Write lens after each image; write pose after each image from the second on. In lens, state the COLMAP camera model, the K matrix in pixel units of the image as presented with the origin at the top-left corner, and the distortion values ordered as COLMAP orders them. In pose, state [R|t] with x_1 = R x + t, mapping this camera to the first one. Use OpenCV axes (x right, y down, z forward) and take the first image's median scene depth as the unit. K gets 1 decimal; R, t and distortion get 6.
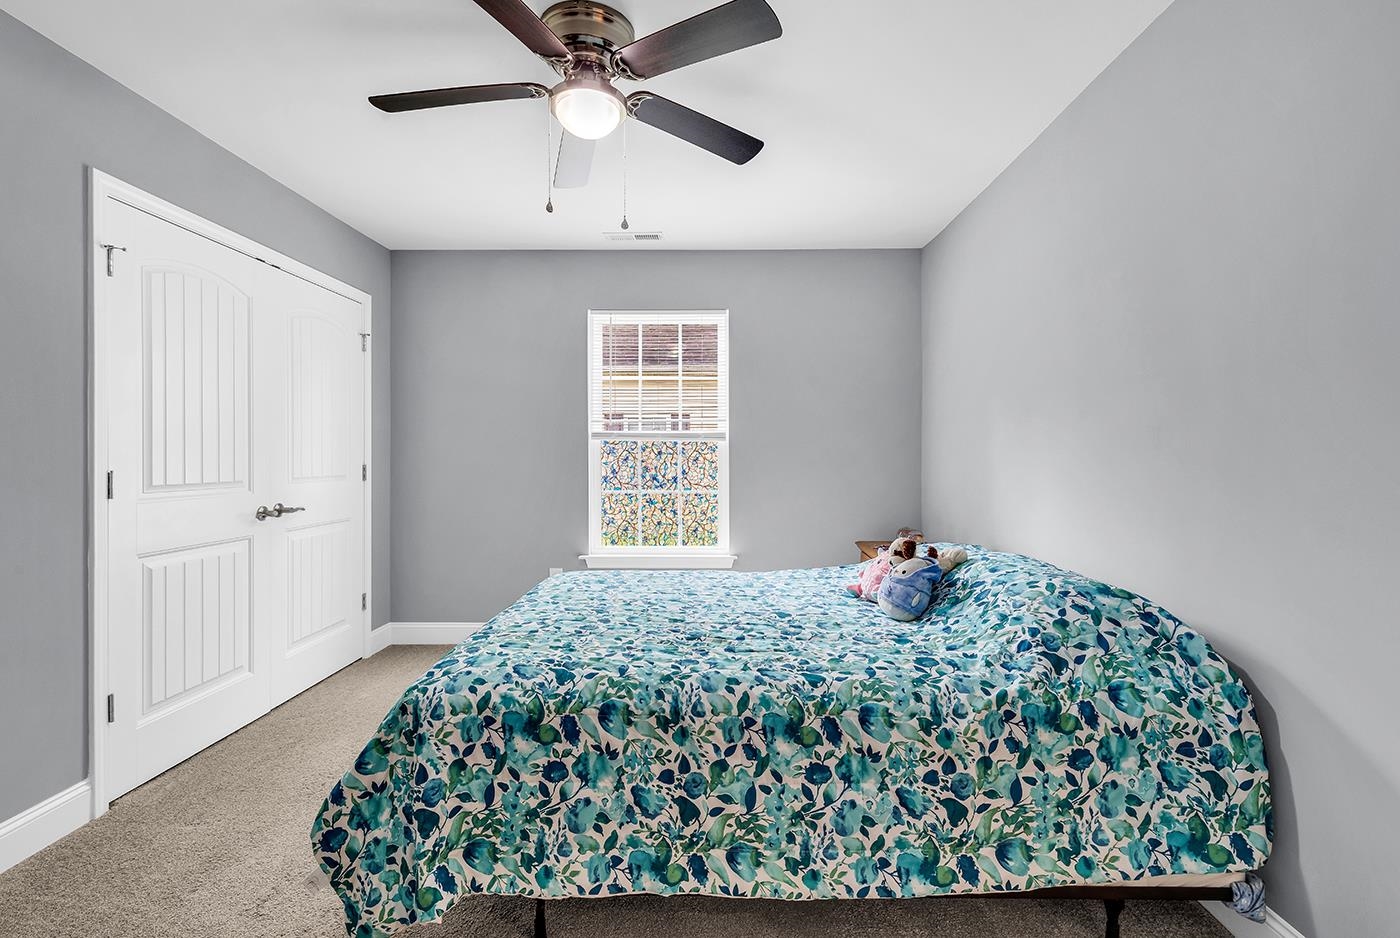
lens RADIAL K [[642.1, 0, 698.8], [0, 642.1, 457.0], [0, 0, 1]] dist [0.003523, -0.000076]
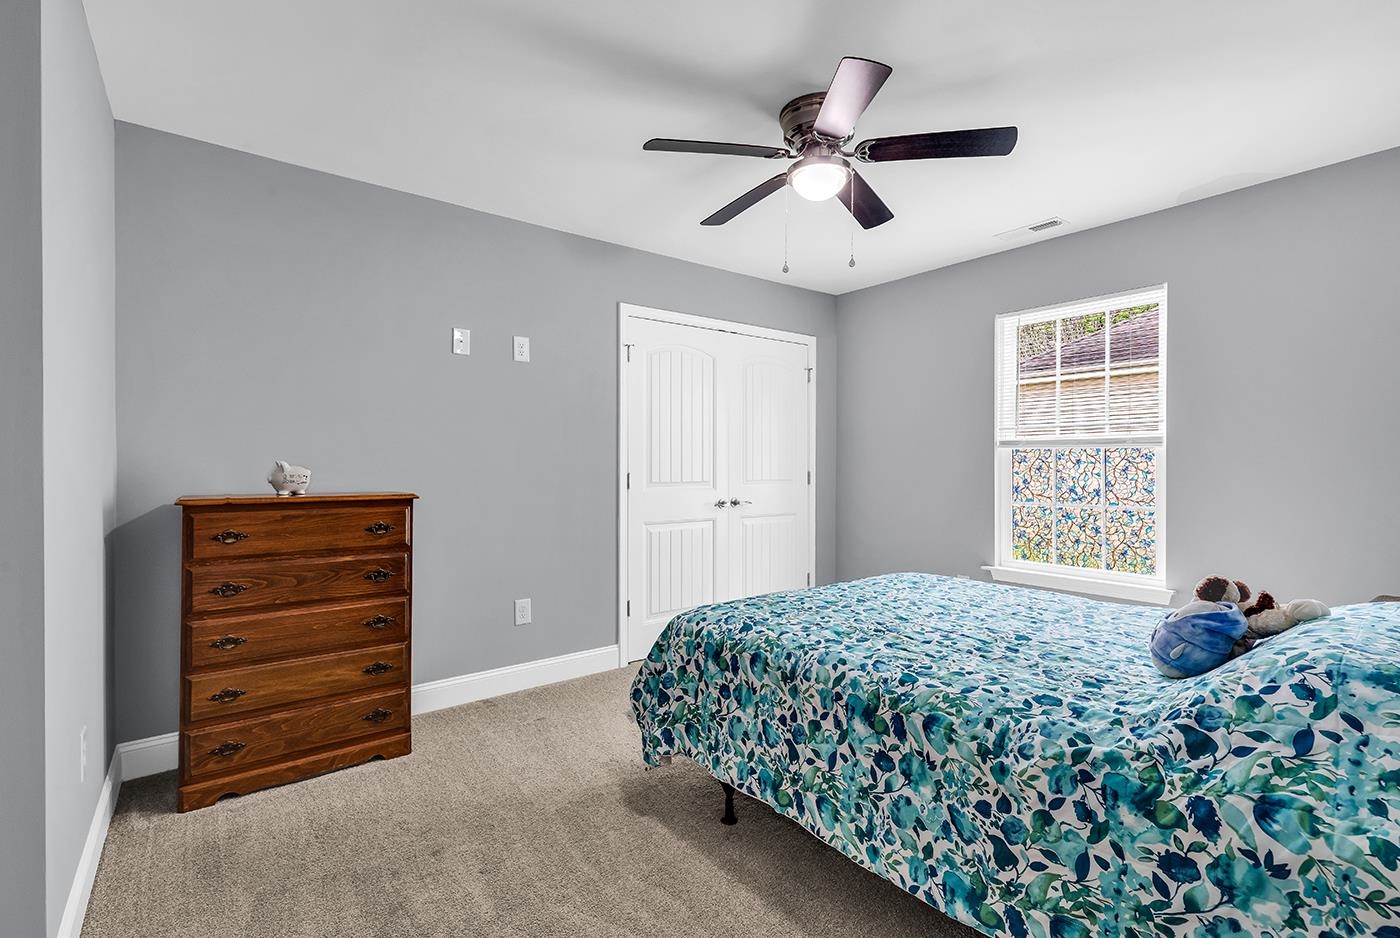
lens RADIAL K [[630.2, 0, 668.3], [0, 630.2, 467.6], [0, 0, 1]] dist [-0.001534, -0.000291]
pose [[0.606766, 0.004701, -0.794866, 0.787102], [-0.002758, 0.999989, 0.003809, 0.000590], [0.794876, -0.000119, 0.606772, 0.076311]]
